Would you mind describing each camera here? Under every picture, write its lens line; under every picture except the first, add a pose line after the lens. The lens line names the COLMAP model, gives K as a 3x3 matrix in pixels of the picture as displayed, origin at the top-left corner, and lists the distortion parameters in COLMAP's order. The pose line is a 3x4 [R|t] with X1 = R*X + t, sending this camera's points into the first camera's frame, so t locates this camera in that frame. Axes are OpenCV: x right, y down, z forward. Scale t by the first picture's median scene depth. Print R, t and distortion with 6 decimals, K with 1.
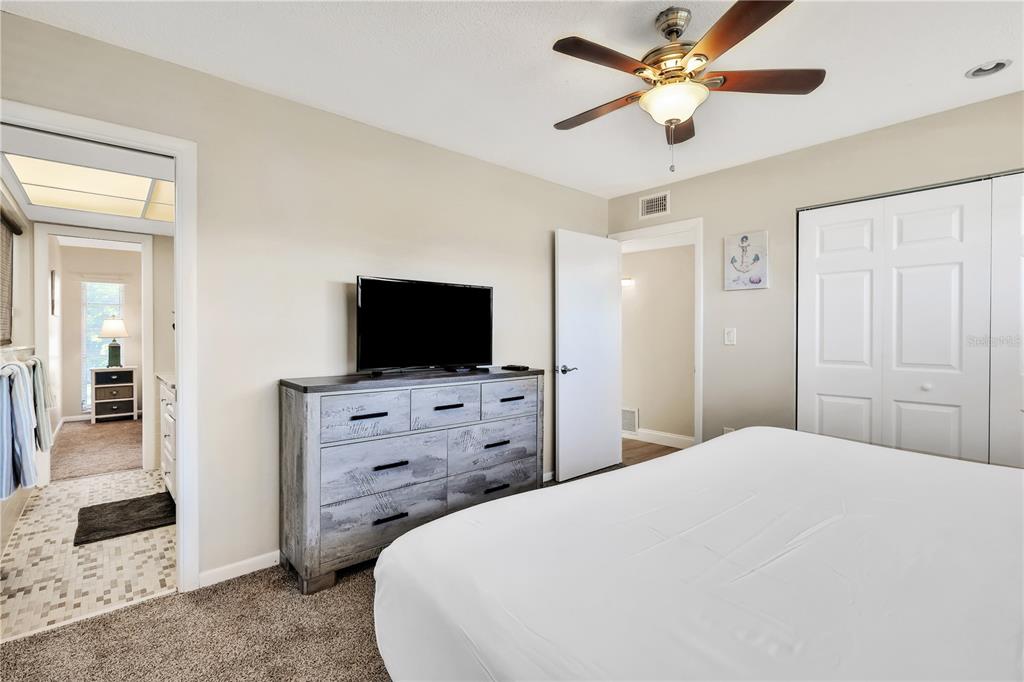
lens RADIAL K [[469.0, 0, 512.0], [0, 469.0, 341.0], [0, 0, 1]] dist [0.001536, 0.000094]
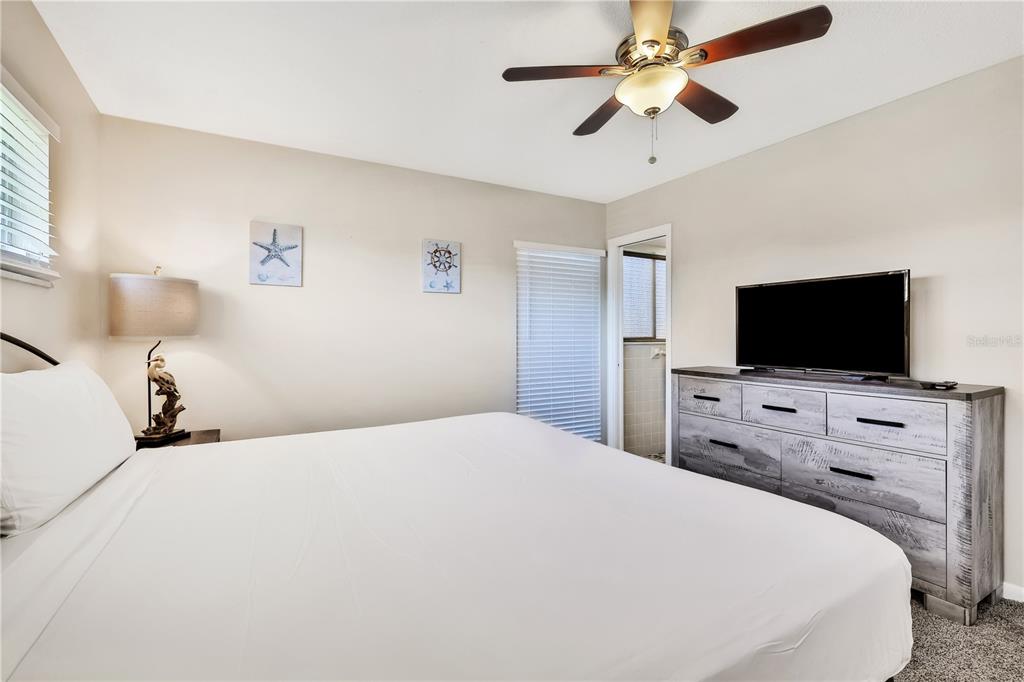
lens RADIAL K [[471.0, 0, 510.3], [0, 471.0, 334.5], [0, 0, 1]] dist [0.017883, -0.000182]
pose [[-0.203826, 0.006662, -0.978985, 0.949802], [-0.006933, 0.999942, 0.008248, -0.019480], [0.978983, 0.008469, -0.203768, 0.645859]]
